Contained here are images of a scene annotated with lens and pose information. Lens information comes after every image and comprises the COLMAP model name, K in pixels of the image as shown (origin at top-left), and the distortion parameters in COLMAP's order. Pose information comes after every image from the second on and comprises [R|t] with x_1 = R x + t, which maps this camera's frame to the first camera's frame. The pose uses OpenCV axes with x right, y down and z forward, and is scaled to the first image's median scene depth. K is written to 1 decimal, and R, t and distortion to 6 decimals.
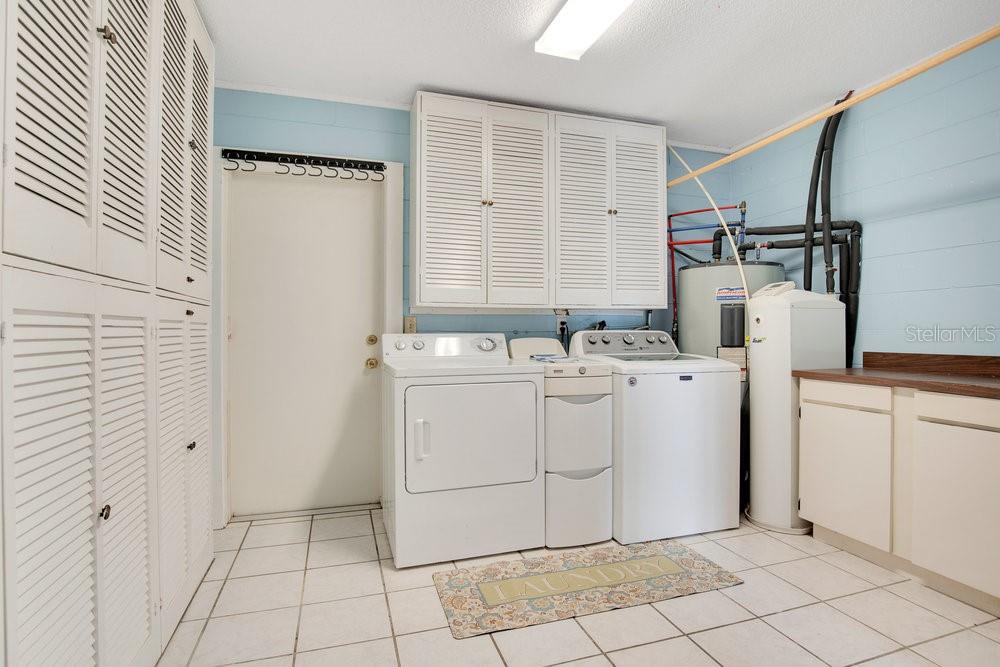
lens RADIAL K [[510.2, 0, 502.3], [0, 510.2, 323.1], [0, 0, 1]] dist [-0.021576, -0.000228]
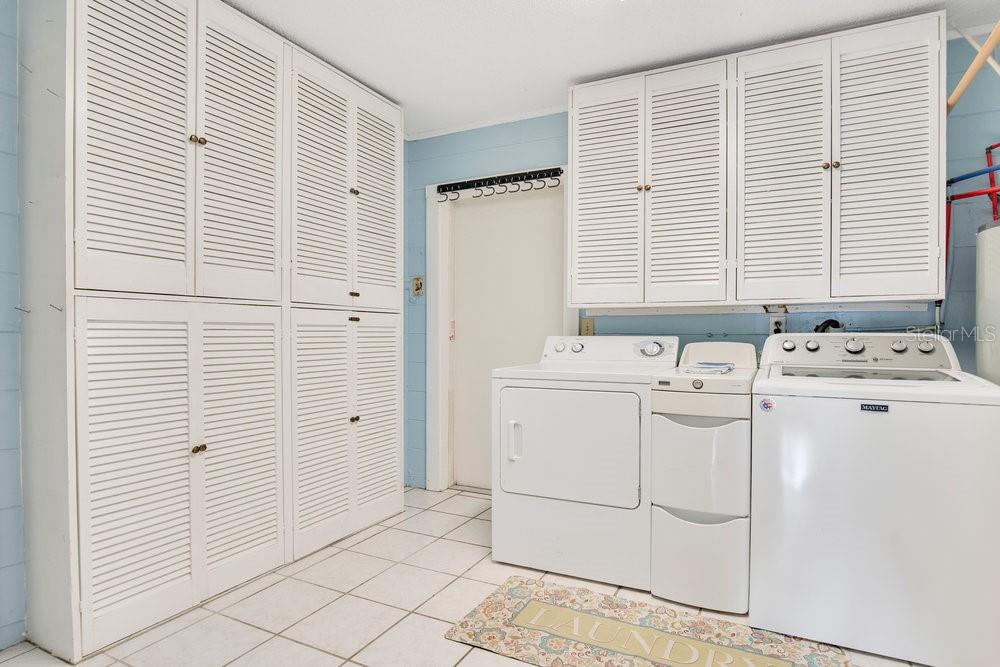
lens RADIAL K [[495.6, 0, 500.0], [0, 495.6, 333.5], [0, 0, 1]] dist [-0.015014, 0.000580]
pose [[0.738174, 0.002472, -0.674606, 0.371318], [0.008226, 0.999886, 0.012665, 0.002629], [0.674560, -0.014898, 0.738069, 0.200729]]
